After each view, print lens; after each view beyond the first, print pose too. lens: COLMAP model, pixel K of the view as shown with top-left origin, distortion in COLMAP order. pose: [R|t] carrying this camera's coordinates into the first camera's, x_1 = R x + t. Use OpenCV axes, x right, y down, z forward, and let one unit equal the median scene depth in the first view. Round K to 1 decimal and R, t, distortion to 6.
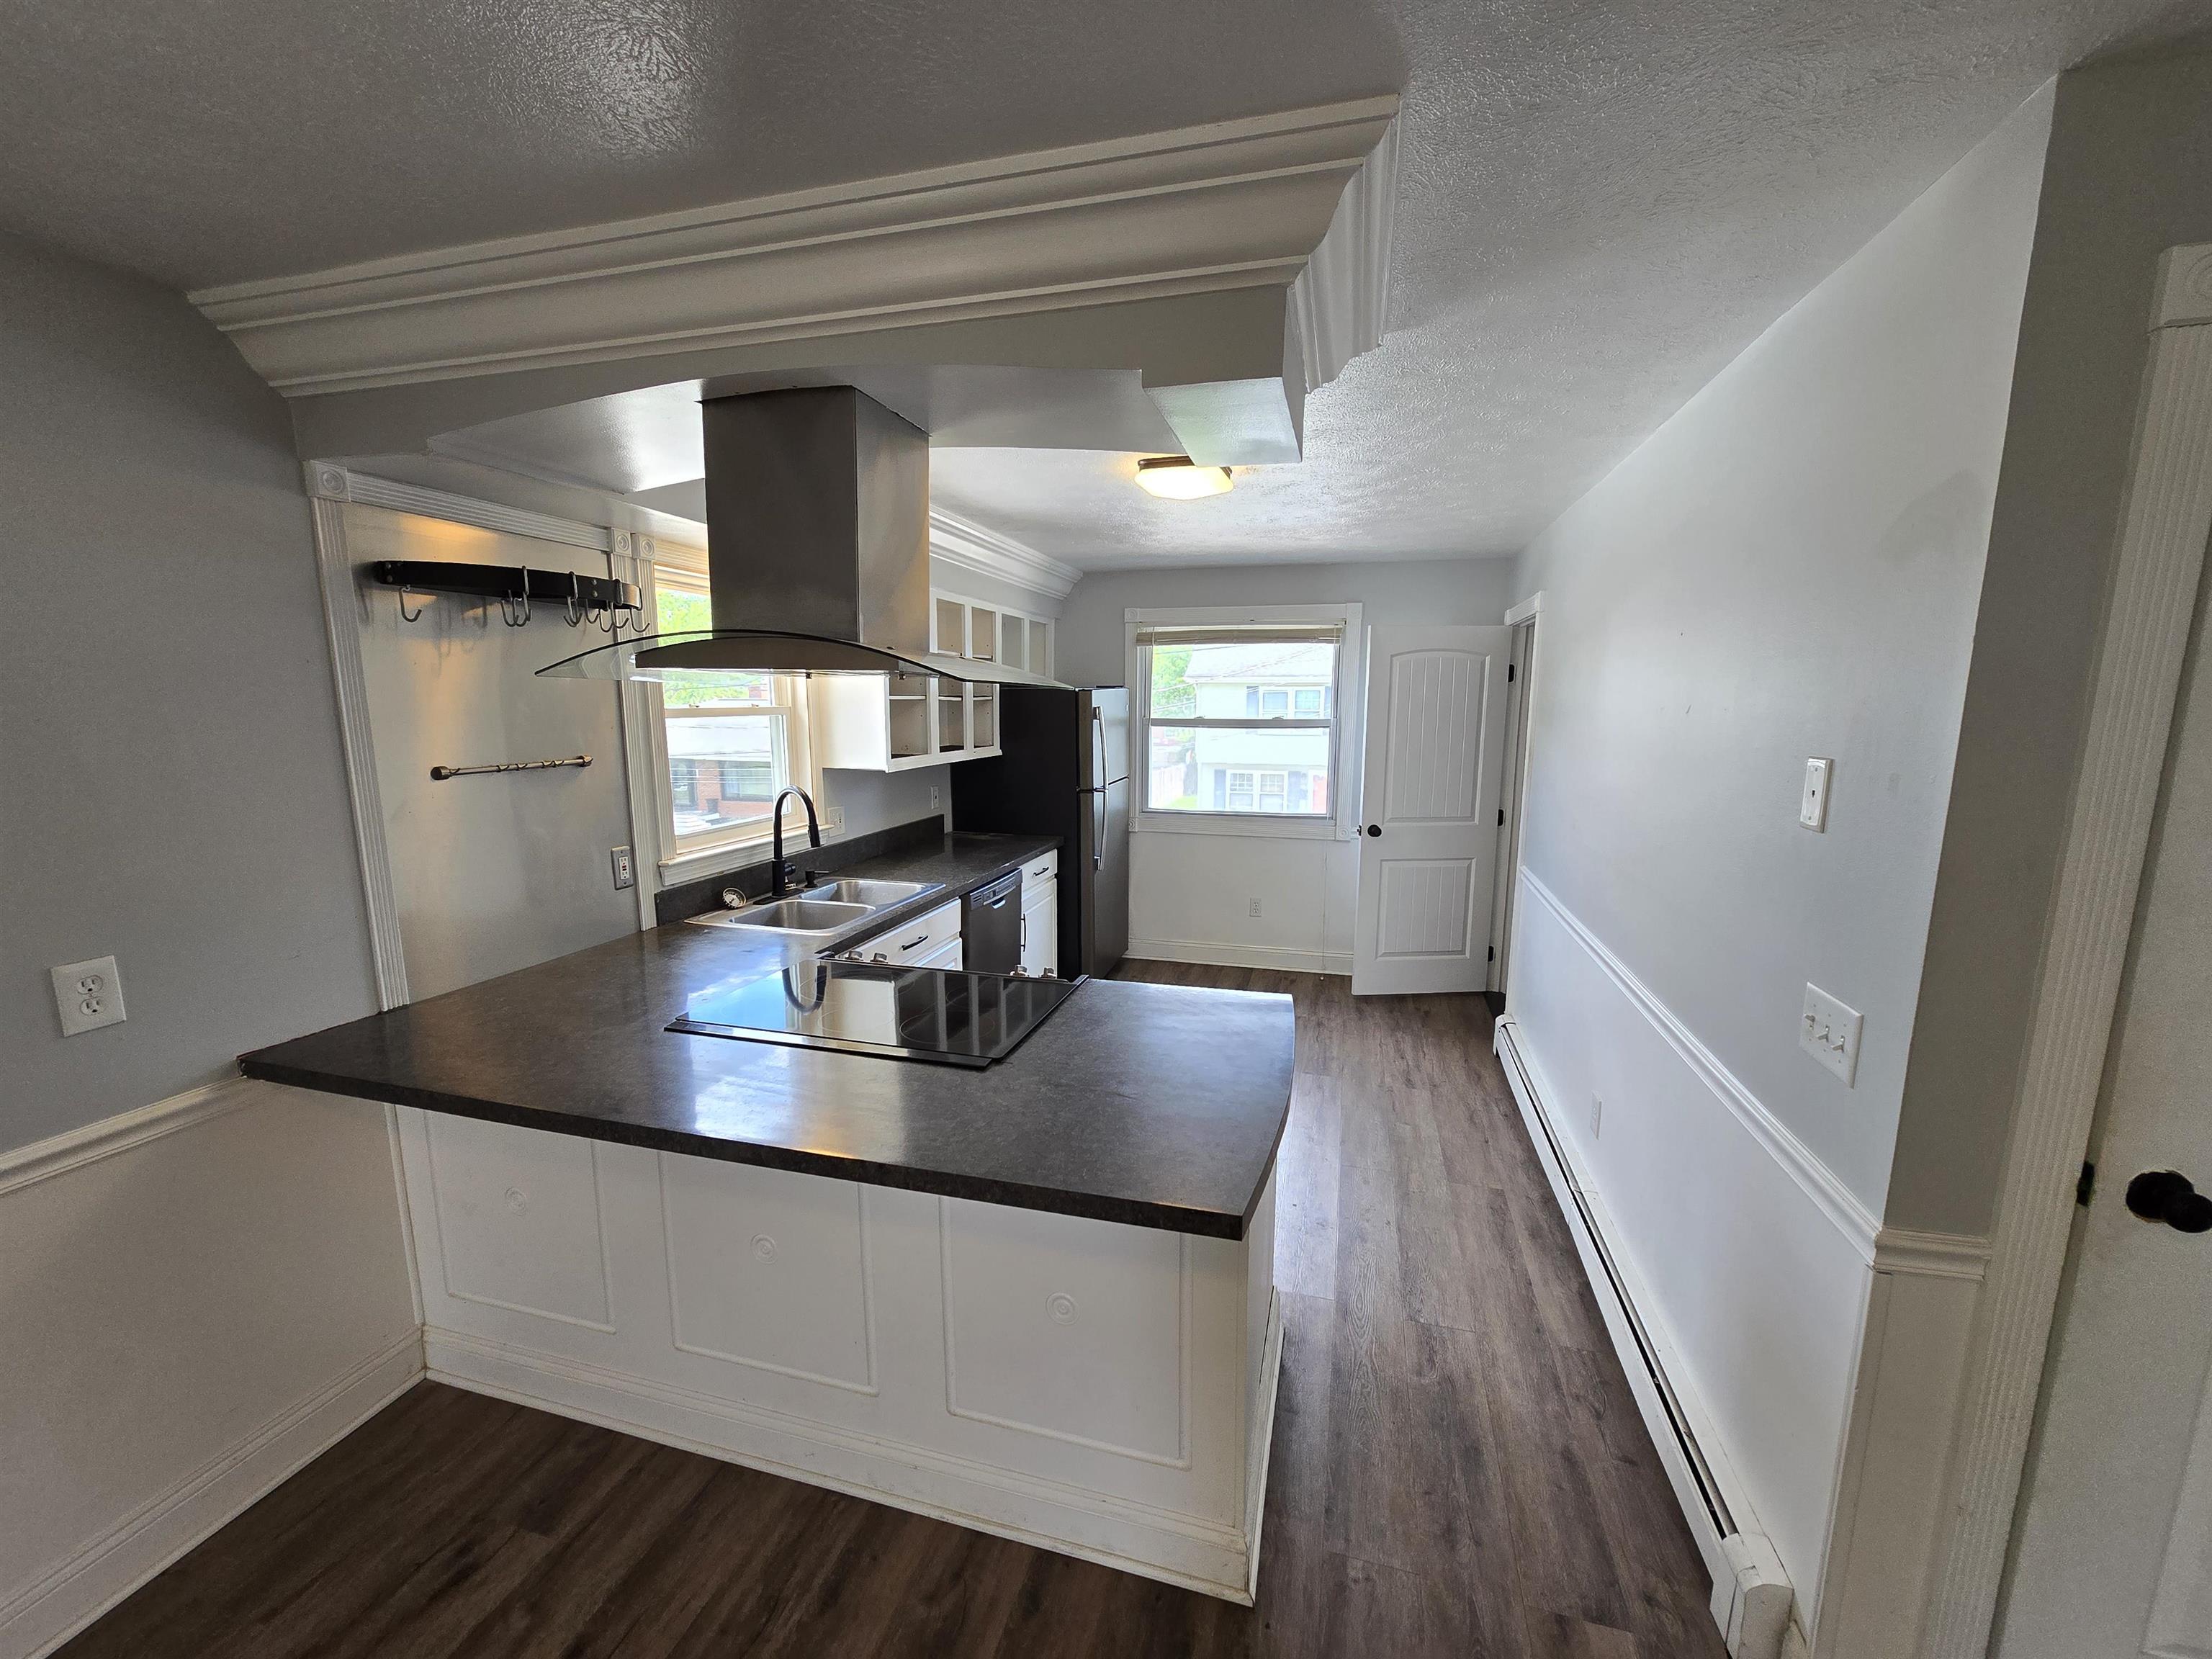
lens RADIAL K [[903.3, 0, 1103.3], [0, 903.3, 844.5], [0, 0, 1]] dist [0.000537, 0.000381]
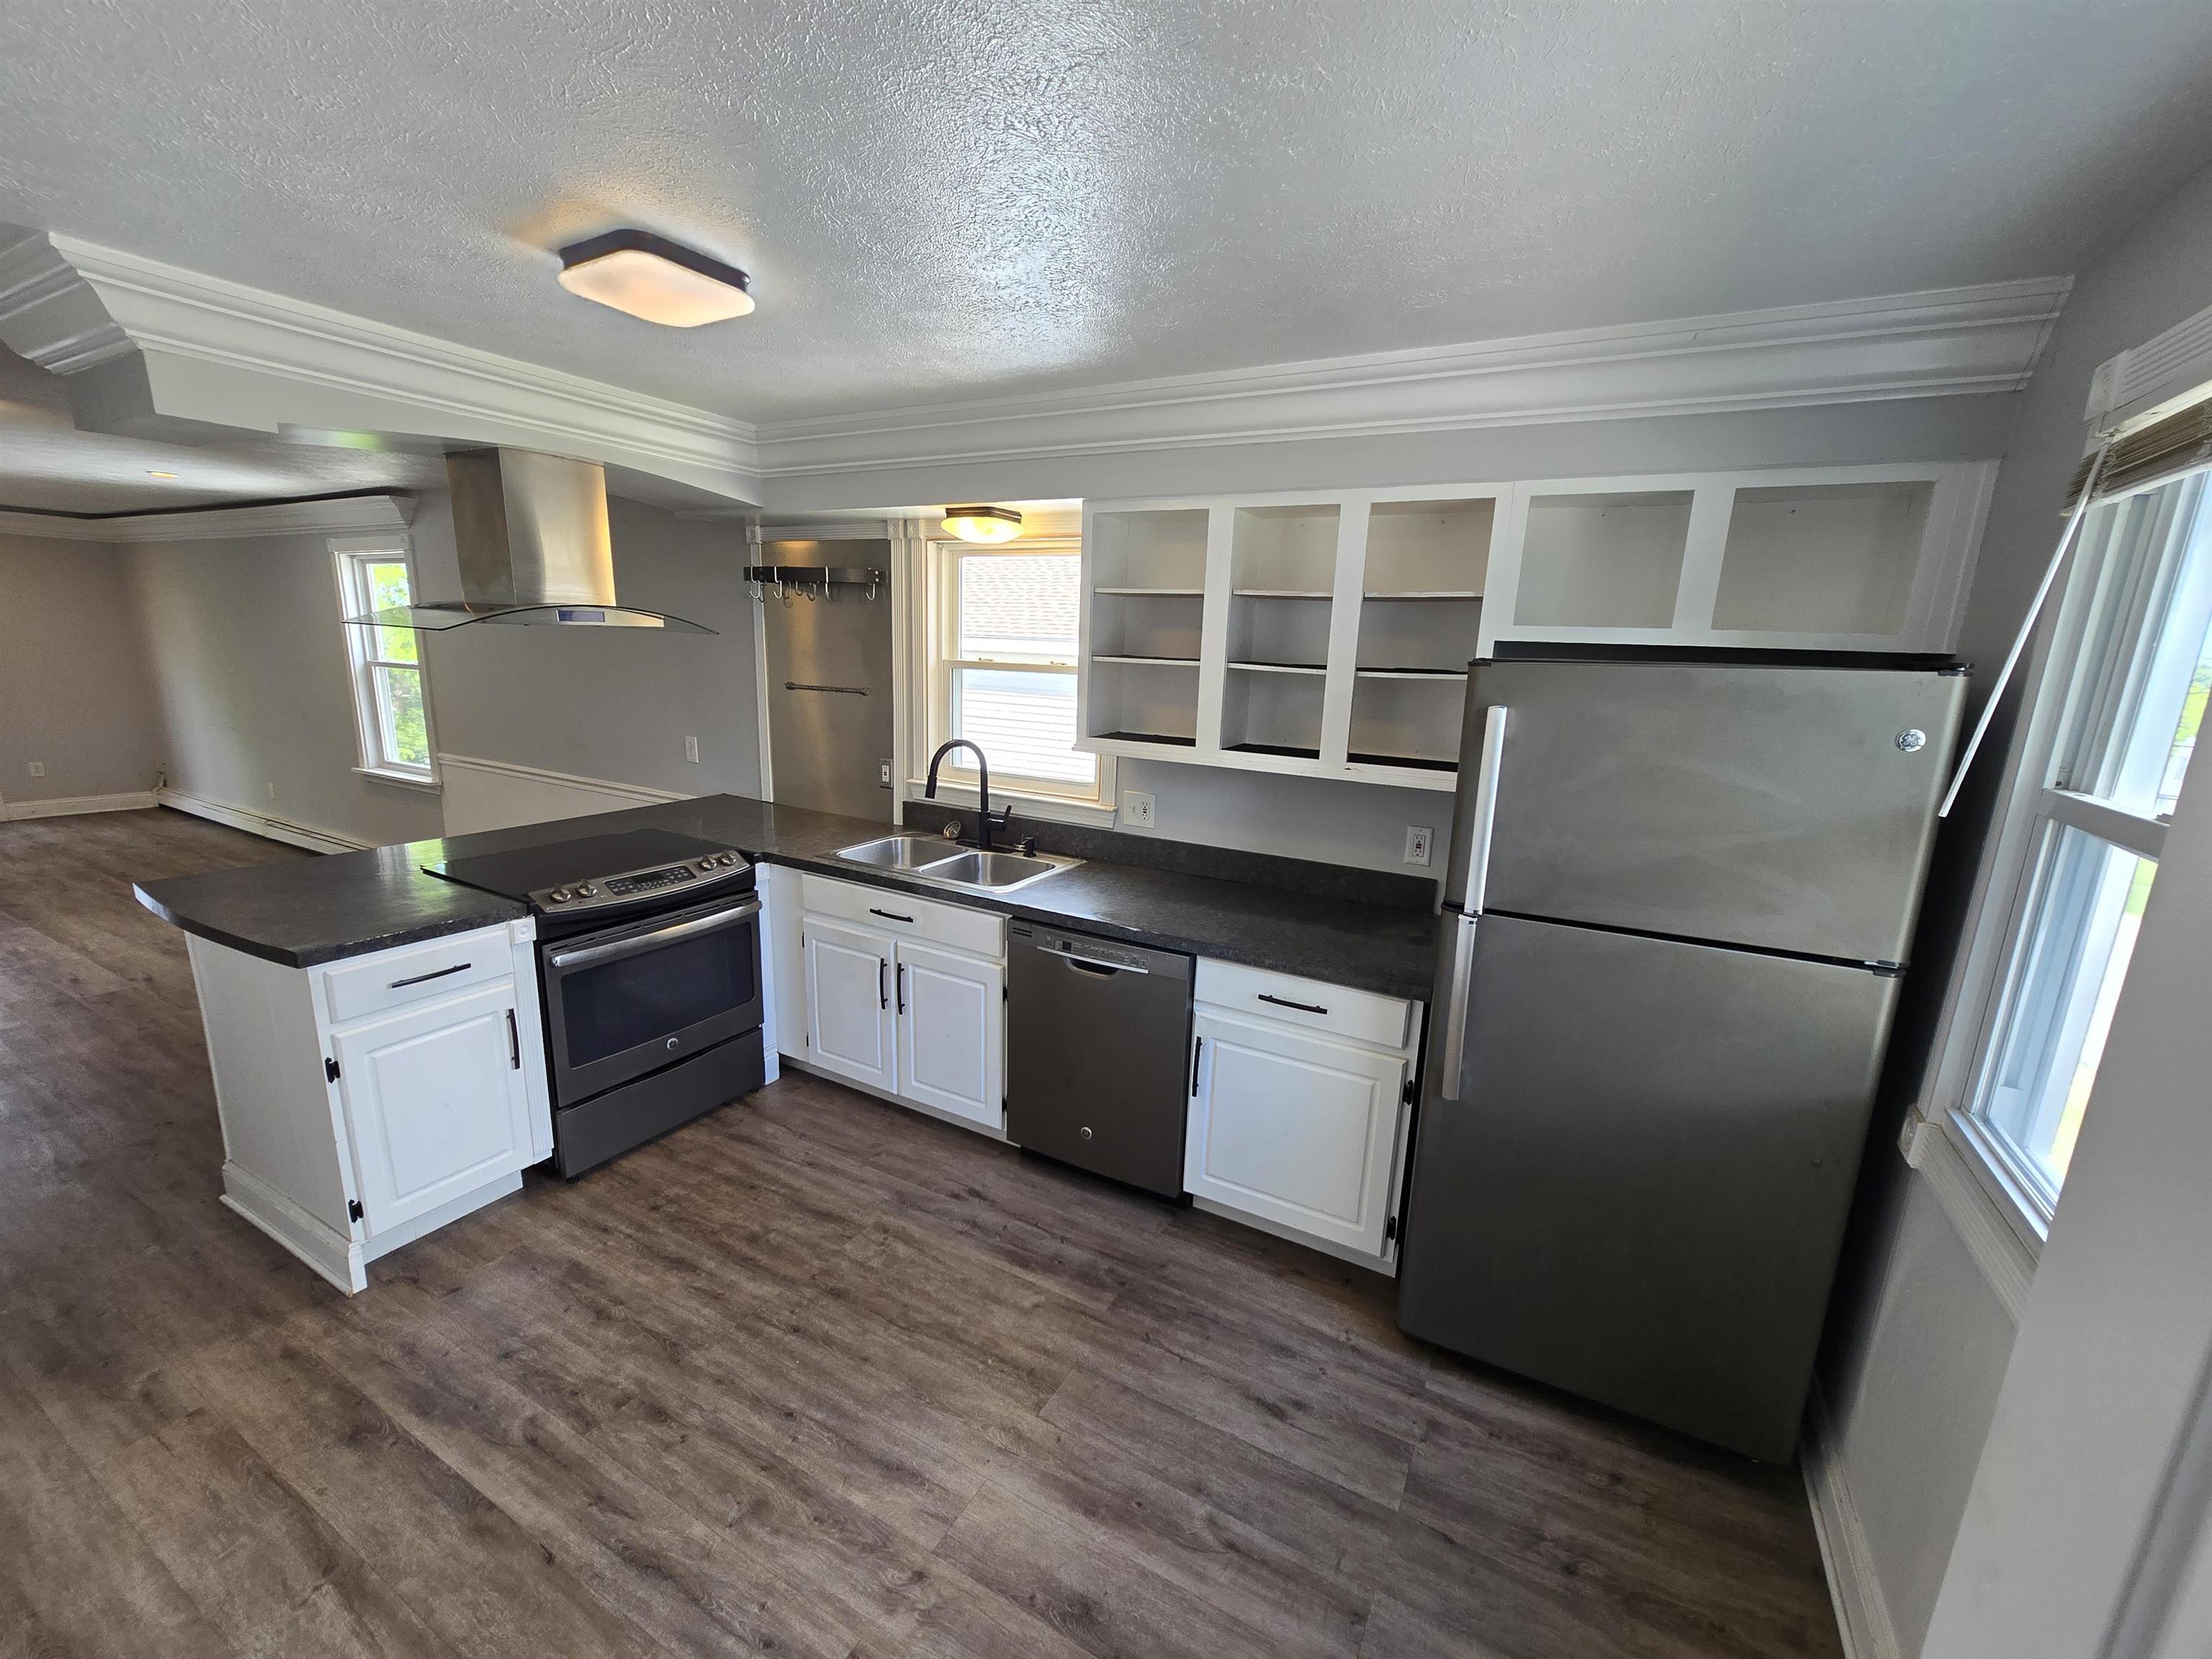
lens RADIAL K [[903.3, 0, 1103.3], [0, 903.3, 844.5], [0, 0, 1]] dist [0.000537, 0.000381]
pose [[-0.226173, 0.202312, -0.952846, 0.627903], [-0.197314, 0.948400, 0.248204, -0.240604], [0.953893, 0.244147, -0.174583, 1.364308]]
